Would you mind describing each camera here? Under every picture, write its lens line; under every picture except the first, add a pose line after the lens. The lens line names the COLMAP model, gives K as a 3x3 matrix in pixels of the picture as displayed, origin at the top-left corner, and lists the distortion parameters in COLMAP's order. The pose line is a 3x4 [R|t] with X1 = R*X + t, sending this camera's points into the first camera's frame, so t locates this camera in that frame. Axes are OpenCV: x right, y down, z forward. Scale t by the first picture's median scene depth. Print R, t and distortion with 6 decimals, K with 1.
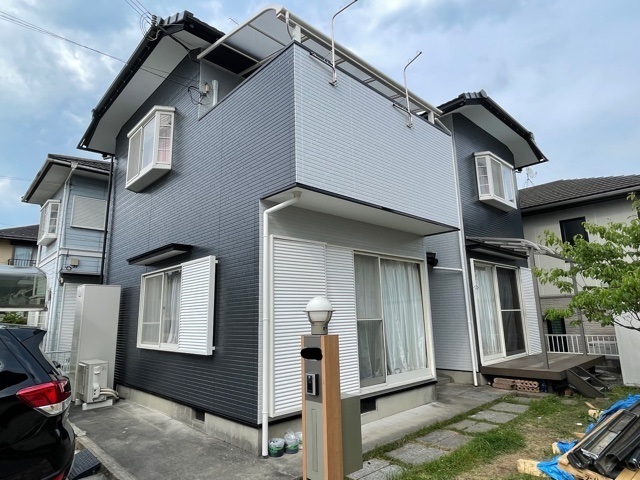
lens RADIAL K [[382.1, 0, 320.0], [0, 382.1, 240.0], [0, 0, 1]] dist [-0.002575, -0.000439]
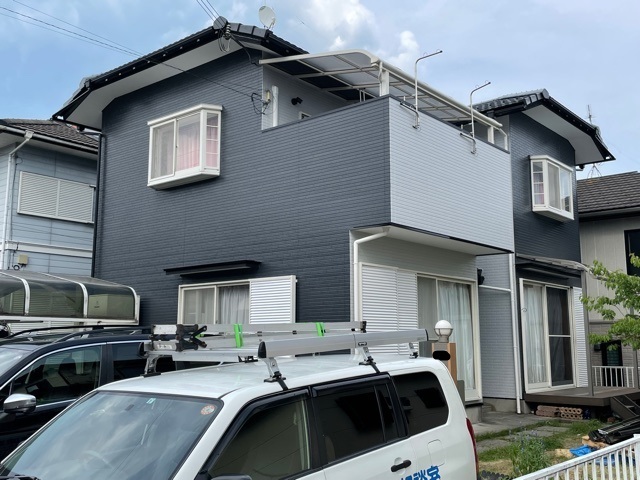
lens RADIAL K [[670.5, 0, 320.0], [0, 670.5, 240.0], [0, 0, 1]] dist [0.059623, 0.005385]
pose [[0.993118, 0.041776, 0.109410, -0.278164], [-0.046796, 0.997947, 0.043728, -0.096051], [-0.107359, -0.048547, 0.993034, -0.582289]]
